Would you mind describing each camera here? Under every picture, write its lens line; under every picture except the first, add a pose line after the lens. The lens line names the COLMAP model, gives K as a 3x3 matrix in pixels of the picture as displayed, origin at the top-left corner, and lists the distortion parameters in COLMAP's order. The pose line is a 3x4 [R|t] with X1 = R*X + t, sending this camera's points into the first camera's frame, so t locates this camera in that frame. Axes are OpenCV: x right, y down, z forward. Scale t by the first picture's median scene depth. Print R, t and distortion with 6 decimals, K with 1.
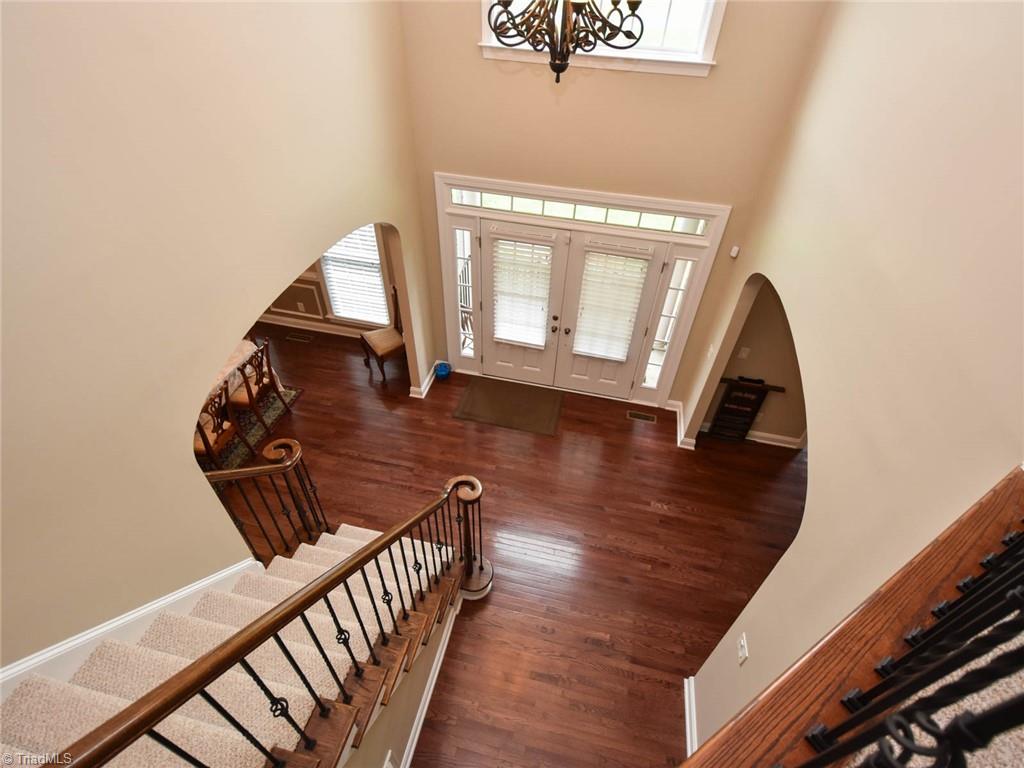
lens RADIAL K [[497.8, 0, 514.3], [0, 497.8, 396.7], [0, 0, 1]] dist [0.003742, -0.000148]
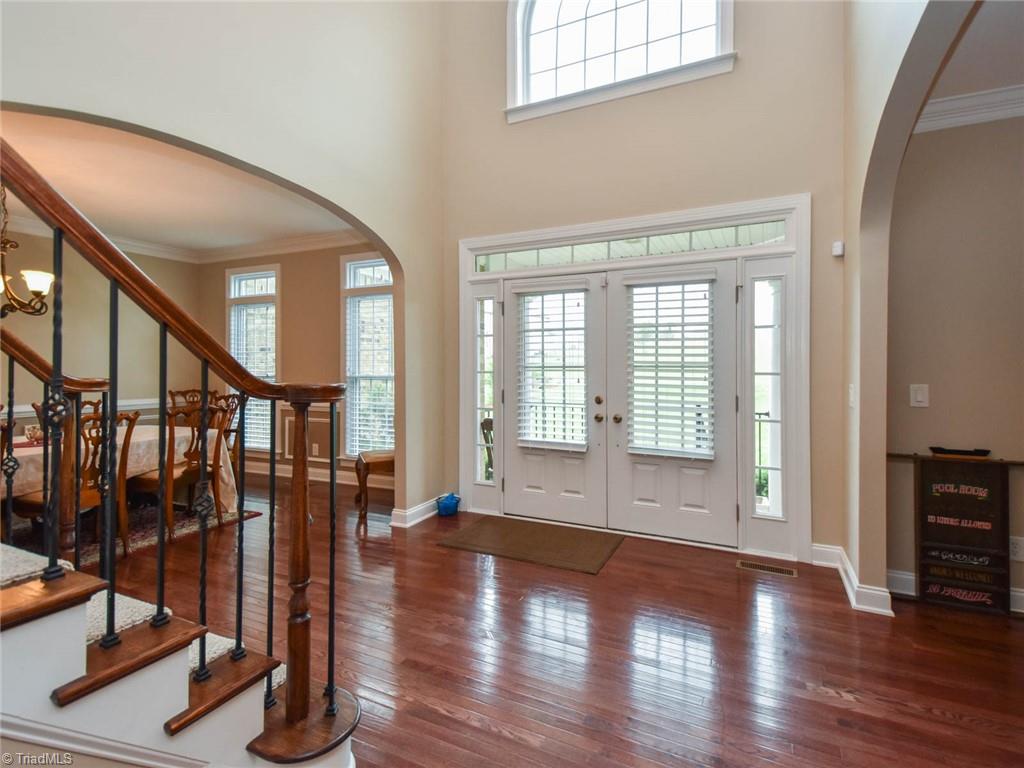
lens RADIAL K [[503.7, 0, 514.0], [0, 503.7, 367.2], [0, 0, 1]] dist [0.026362, -0.016922]
pose [[0.972478, -0.033030, -0.230643, 0.135931], [-0.134435, 0.728963, -0.671223, 0.317127], [0.190301, 0.683756, 0.704460, 0.448409]]
